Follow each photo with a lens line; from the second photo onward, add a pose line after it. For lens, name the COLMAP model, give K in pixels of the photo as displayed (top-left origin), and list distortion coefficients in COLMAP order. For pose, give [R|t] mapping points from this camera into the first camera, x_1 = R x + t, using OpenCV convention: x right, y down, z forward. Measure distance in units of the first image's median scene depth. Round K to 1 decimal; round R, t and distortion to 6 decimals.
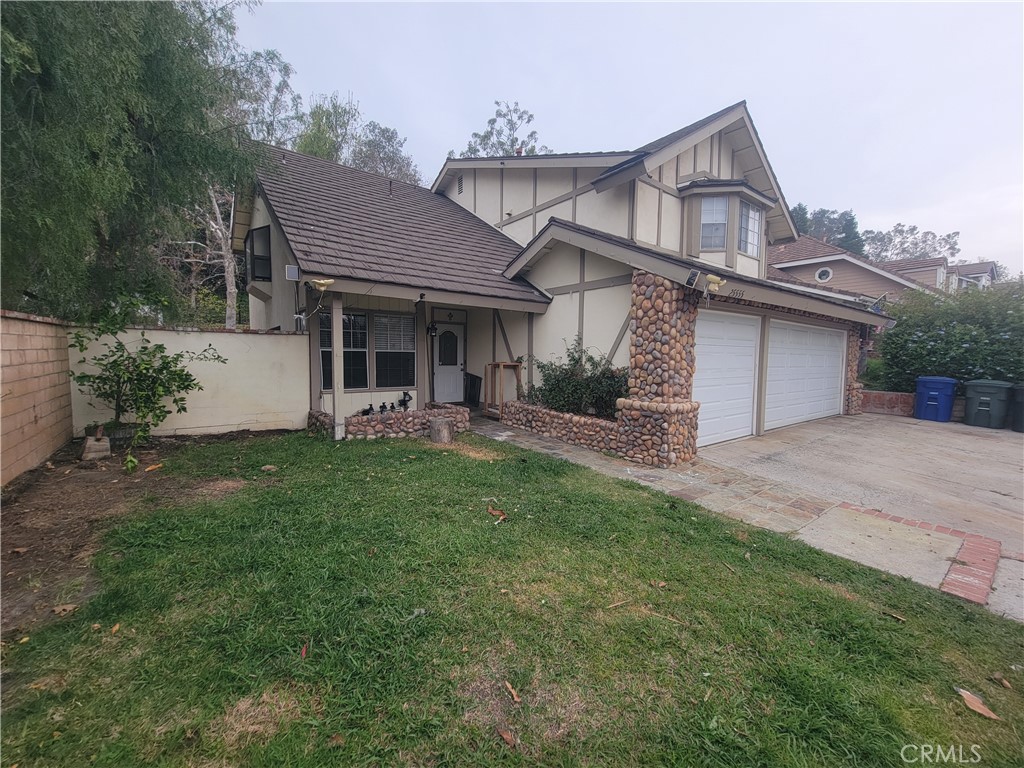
lens RADIAL K [[417.4, 0, 523.8], [0, 417.4, 381.5], [0, 0, 1]] dist [-0.003867, 0.002816]
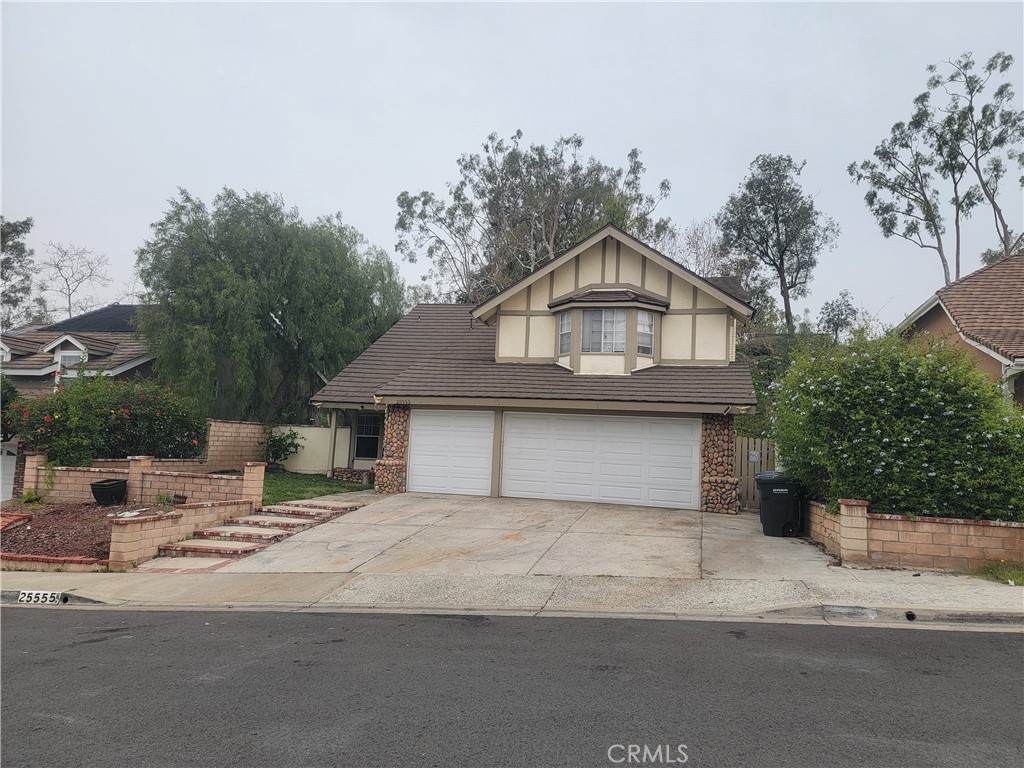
lens RADIAL K [[685.7, 0, 517.4], [0, 685.7, 387.9], [0, 0, 1]] dist [0.035038, -0.004394]
pose [[0.632195, -0.058368, -0.772608, 1.940563], [-0.086273, 0.985655, -0.145057, 0.079064], [0.769991, 0.158359, 0.618091, -0.312082]]
